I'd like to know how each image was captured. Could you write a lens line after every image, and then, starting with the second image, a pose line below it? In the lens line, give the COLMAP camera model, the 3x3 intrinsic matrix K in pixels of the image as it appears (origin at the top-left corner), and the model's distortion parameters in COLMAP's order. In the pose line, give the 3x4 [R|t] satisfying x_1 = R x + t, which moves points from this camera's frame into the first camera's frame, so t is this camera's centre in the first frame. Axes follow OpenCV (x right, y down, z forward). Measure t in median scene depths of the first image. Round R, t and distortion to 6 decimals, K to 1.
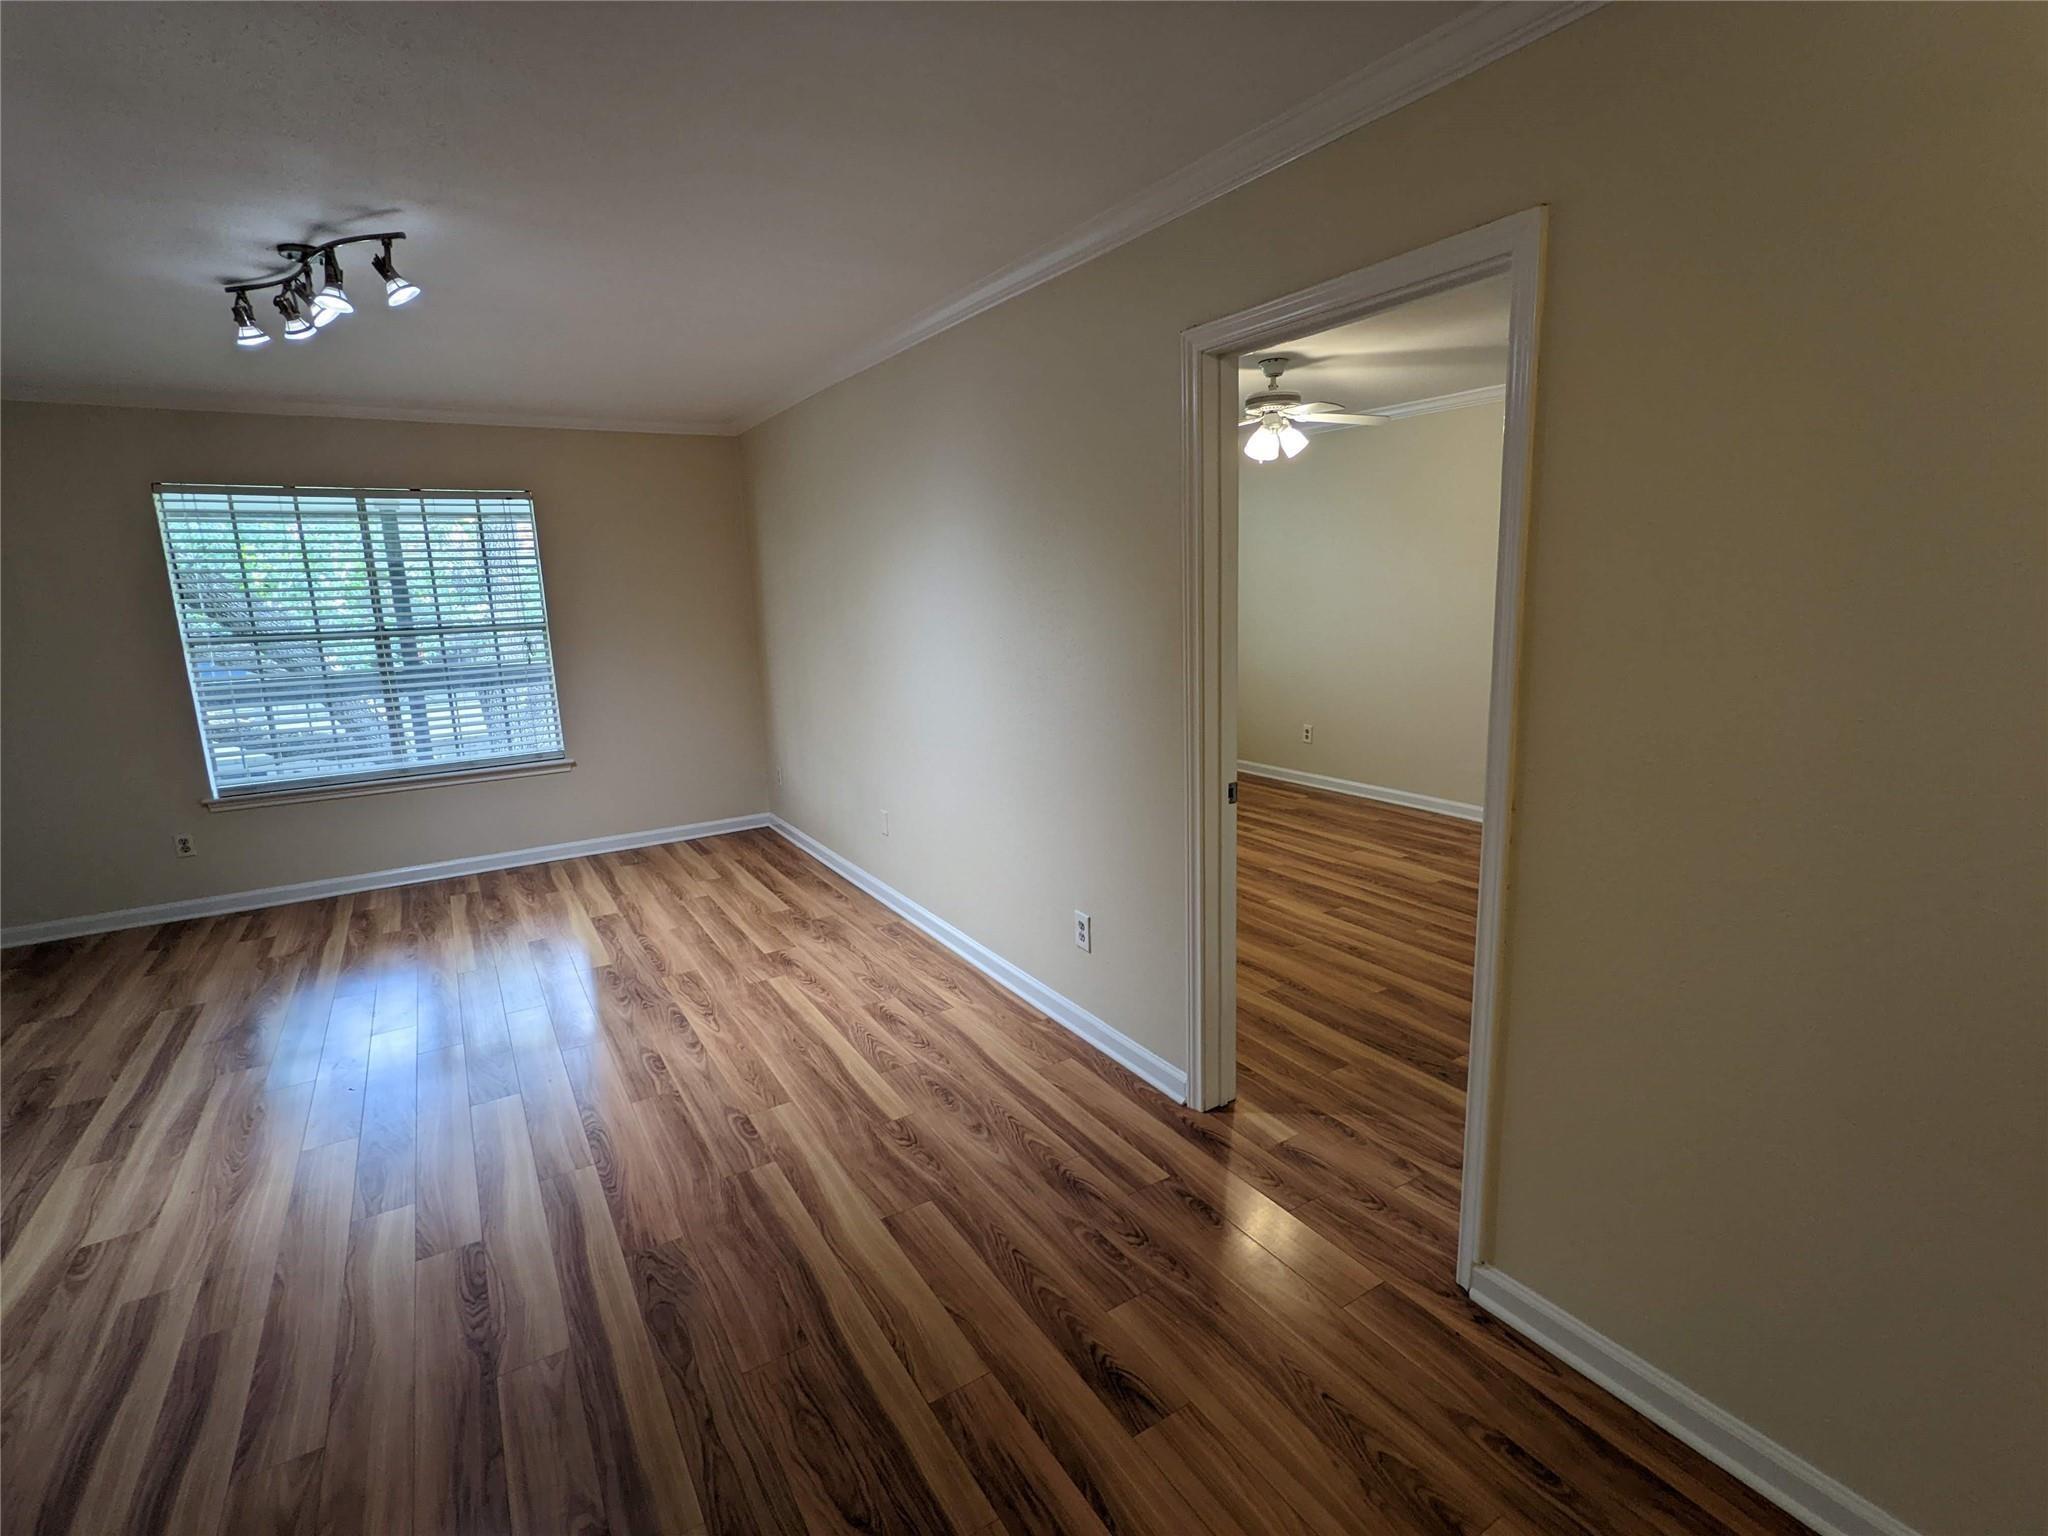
lens RADIAL K [[977.8, 0, 1035.1], [0, 977.8, 759.2], [0, 0, 1]] dist [-0.004583, 0.004218]
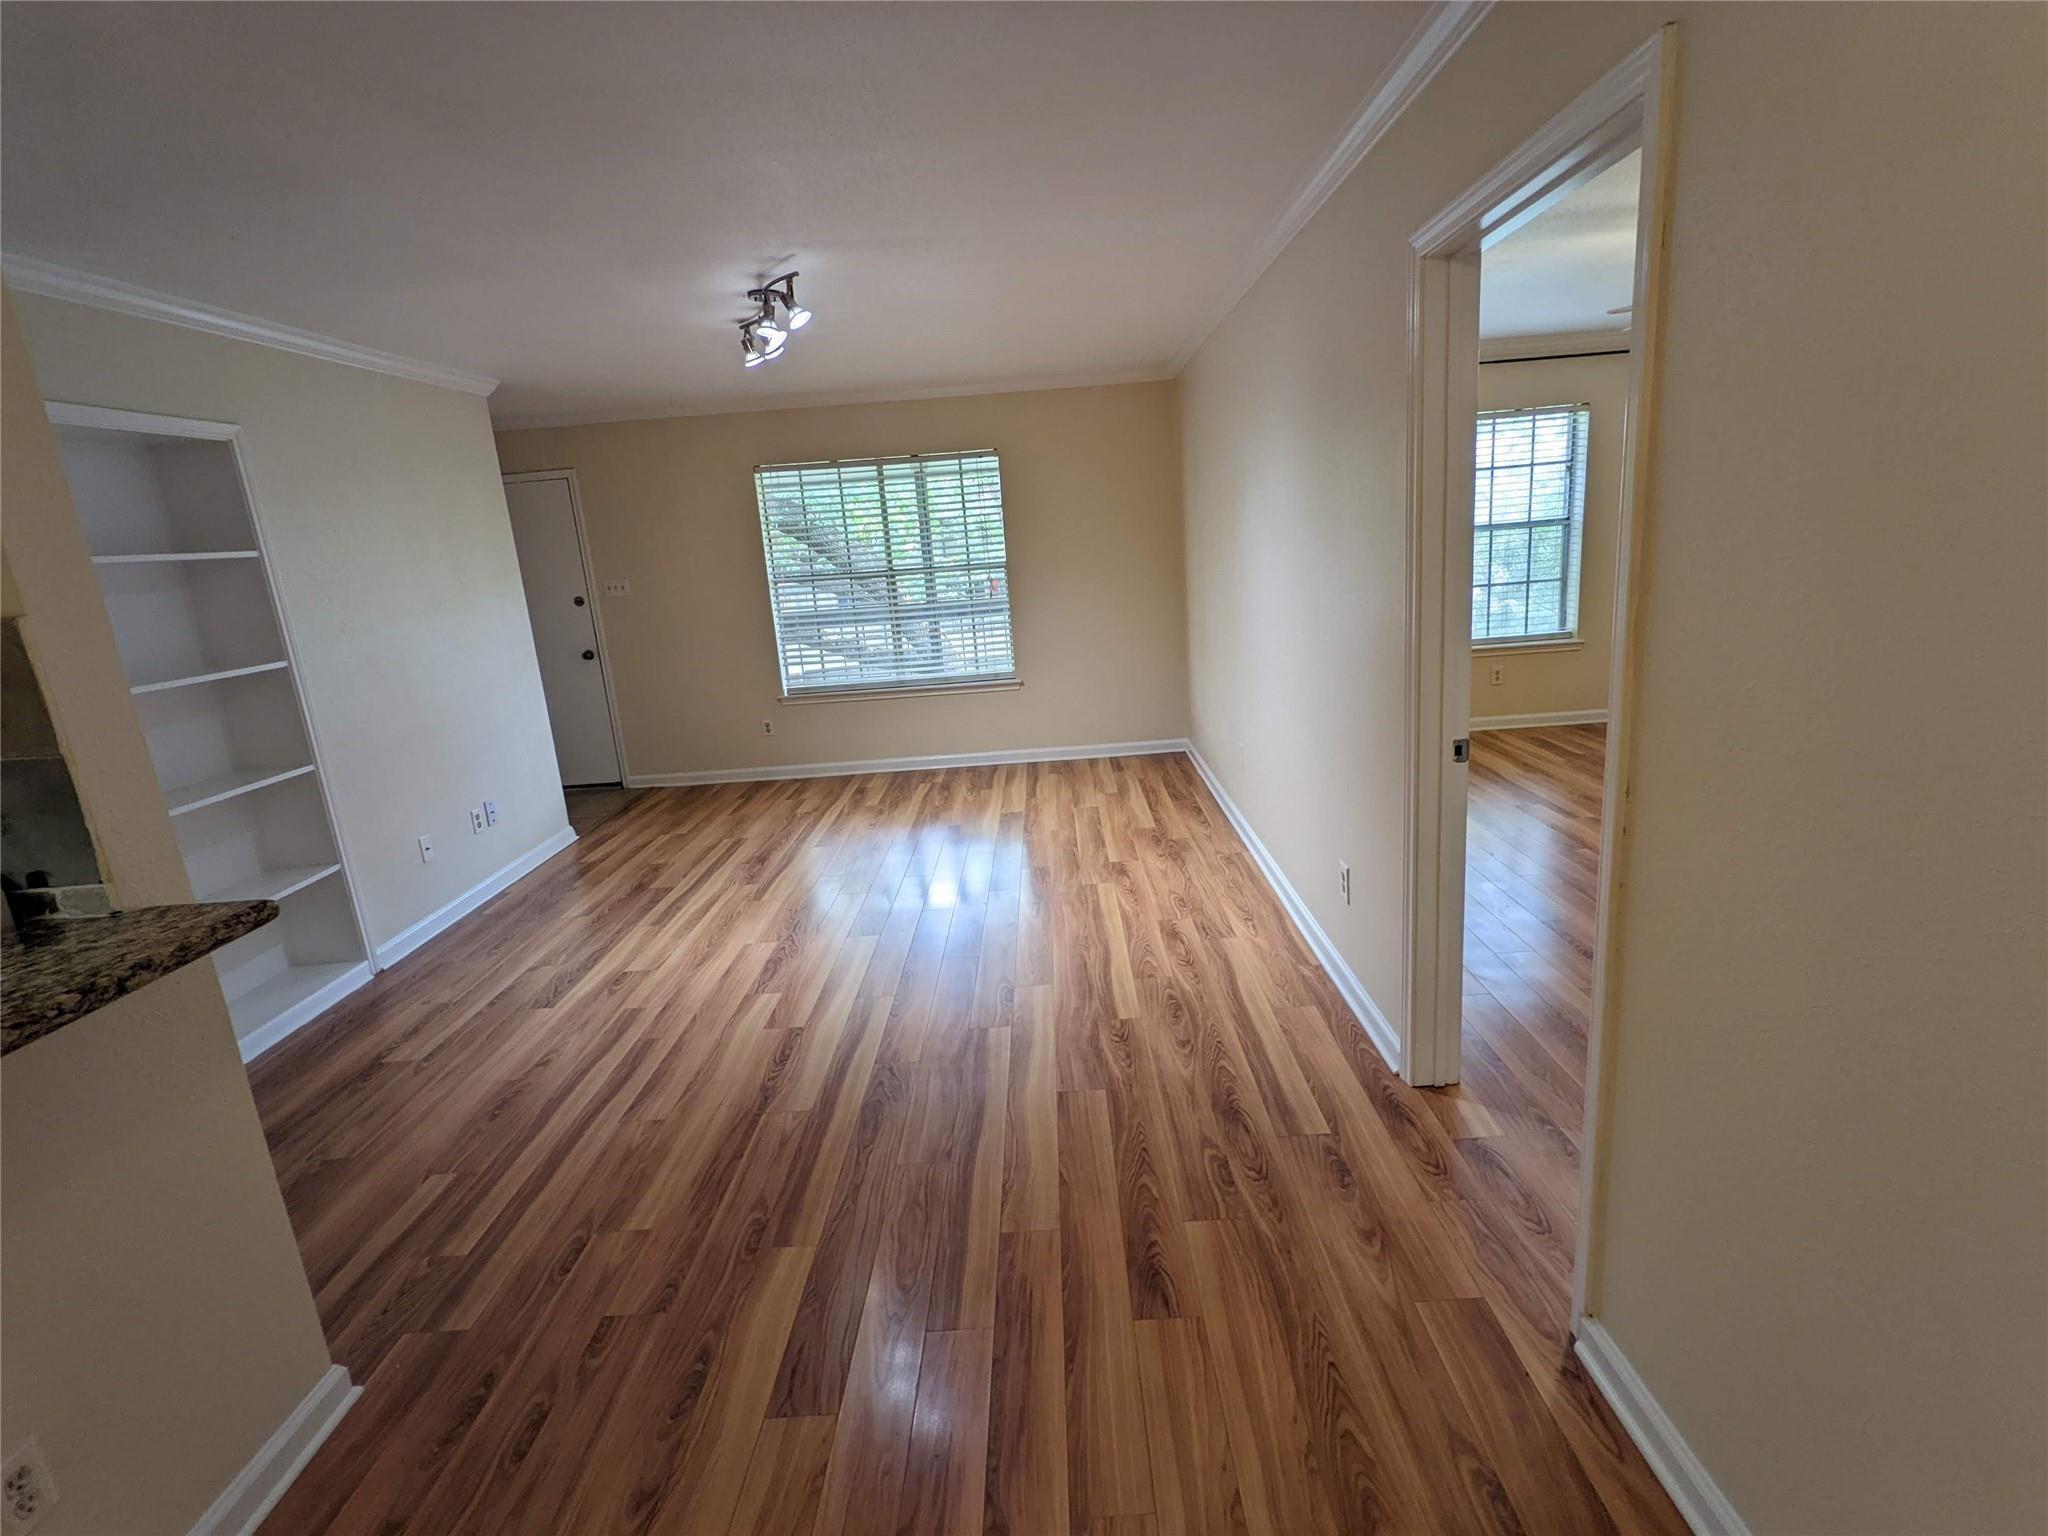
lens RADIAL K [[977.8, 0, 1035.7], [0, 977.8, 762.0], [0, 0, 1]] dist [-0.004583, 0.004218]
pose [[0.844074, 0.092432, -0.528200, 0.281892], [-0.052405, 0.994535, 0.090293, -0.013418], [0.533660, -0.048534, 0.844305, 0.022482]]
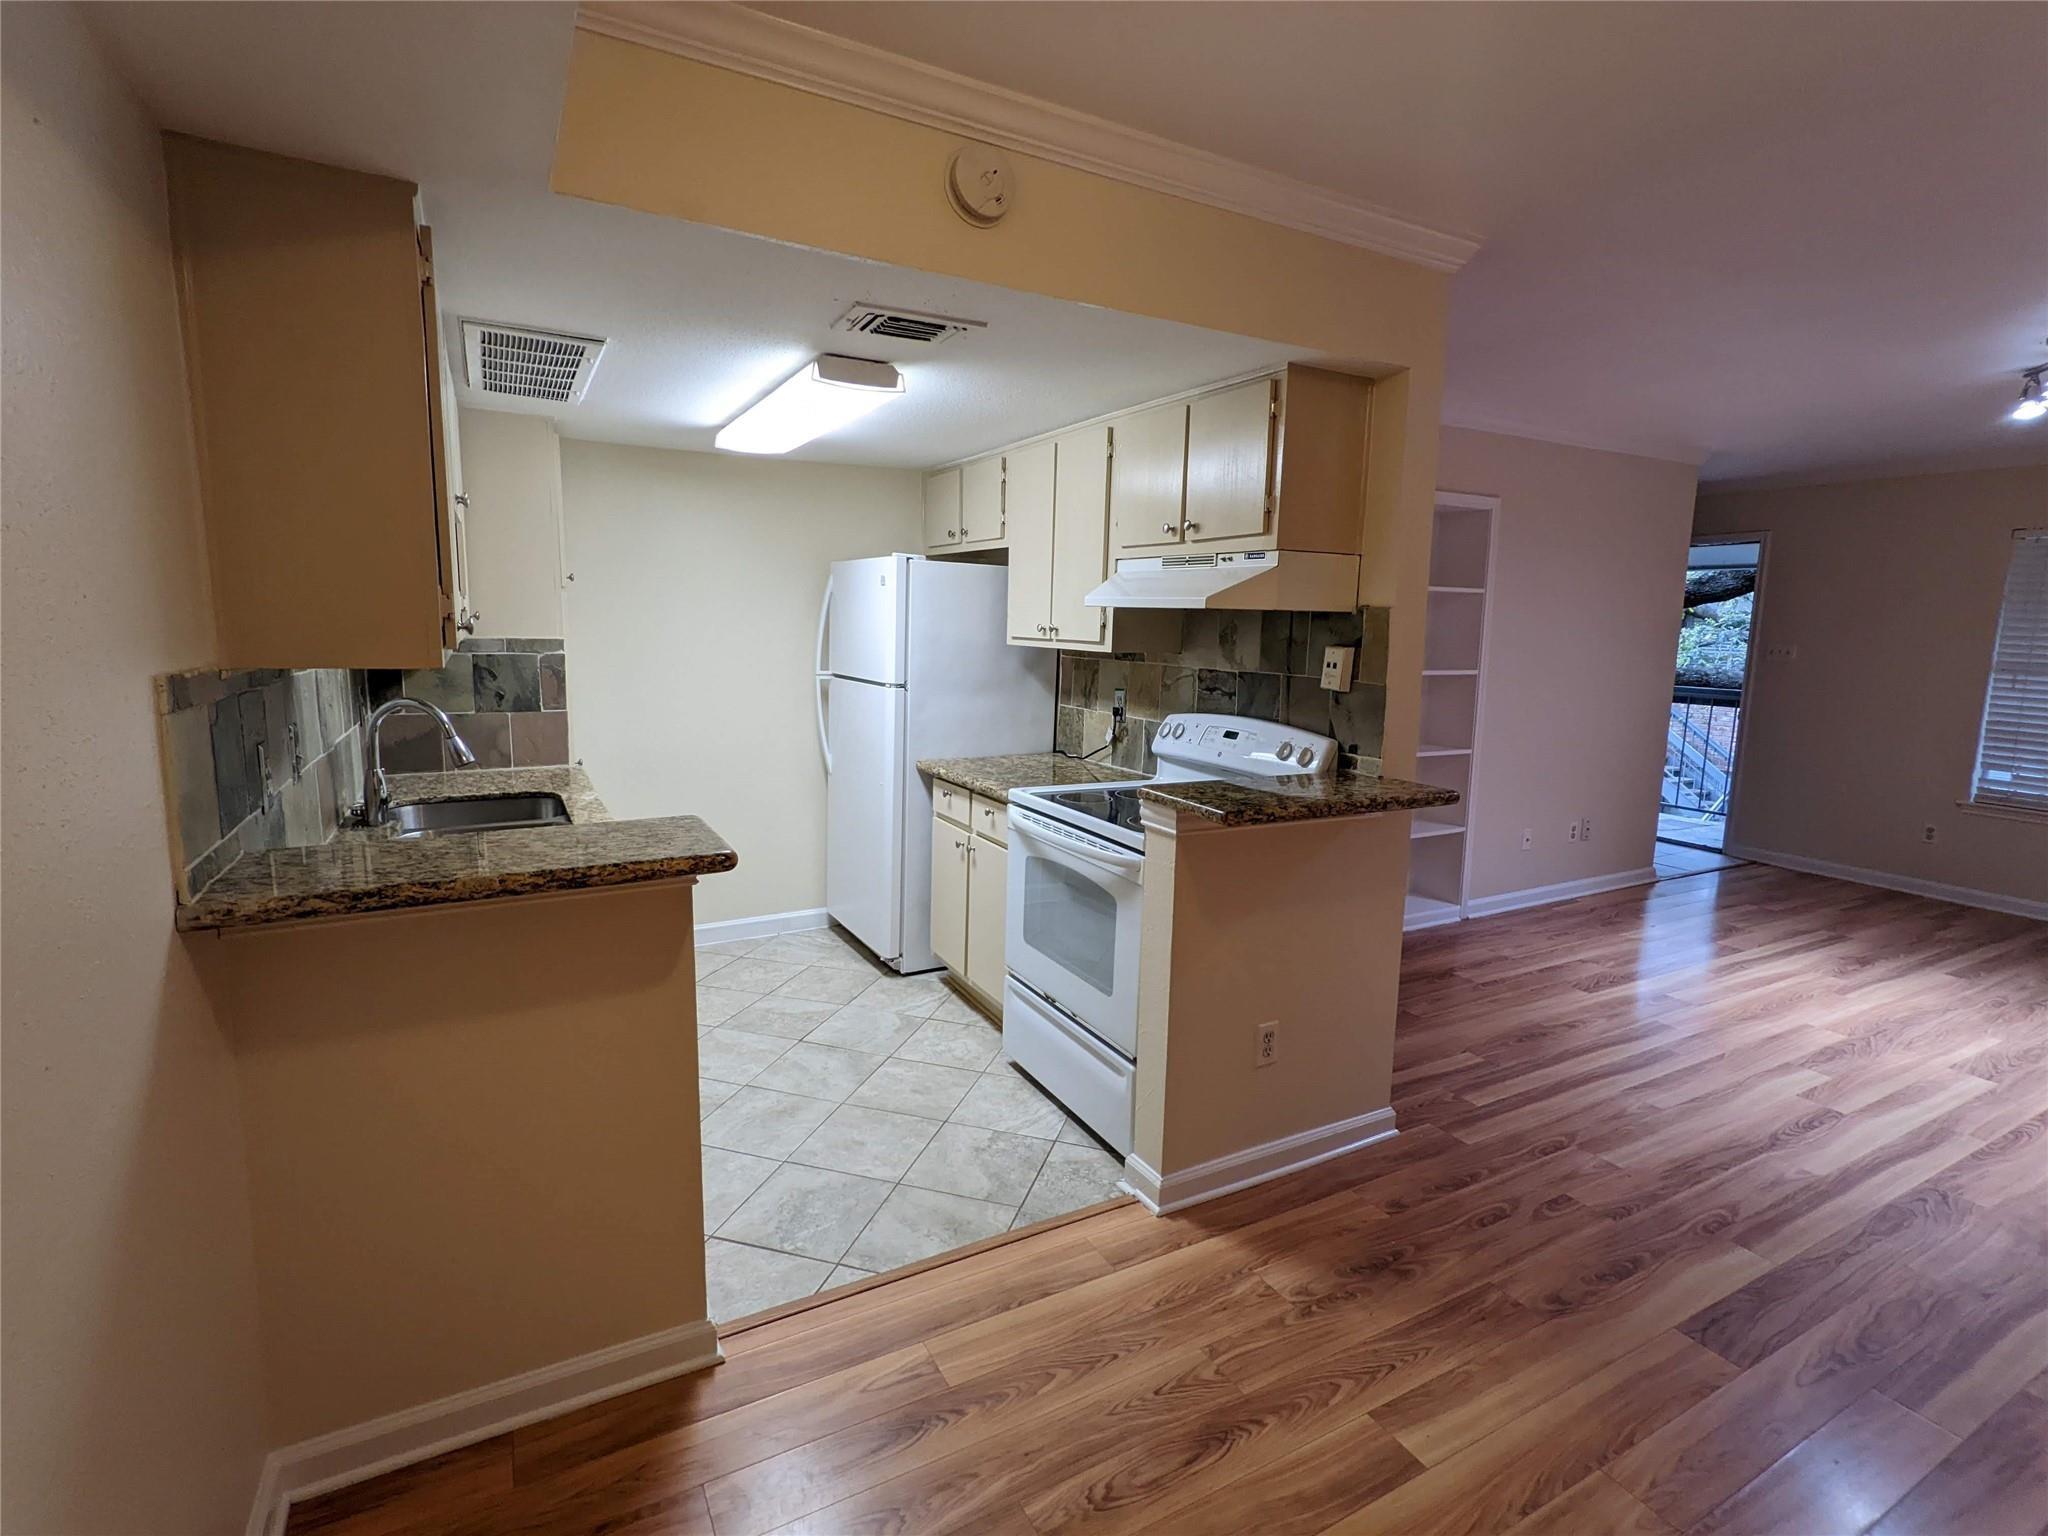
lens RADIAL K [[977.8, 0, 1025.6], [0, 977.8, 765.4], [0, 0, 1]] dist [-0.004583, 0.004218]
pose [[-0.060152, 0.175236, -0.982687, 0.485924], [-0.204341, 0.961459, 0.183959, 0.022673], [0.977050, 0.211869, -0.022026, -0.092250]]
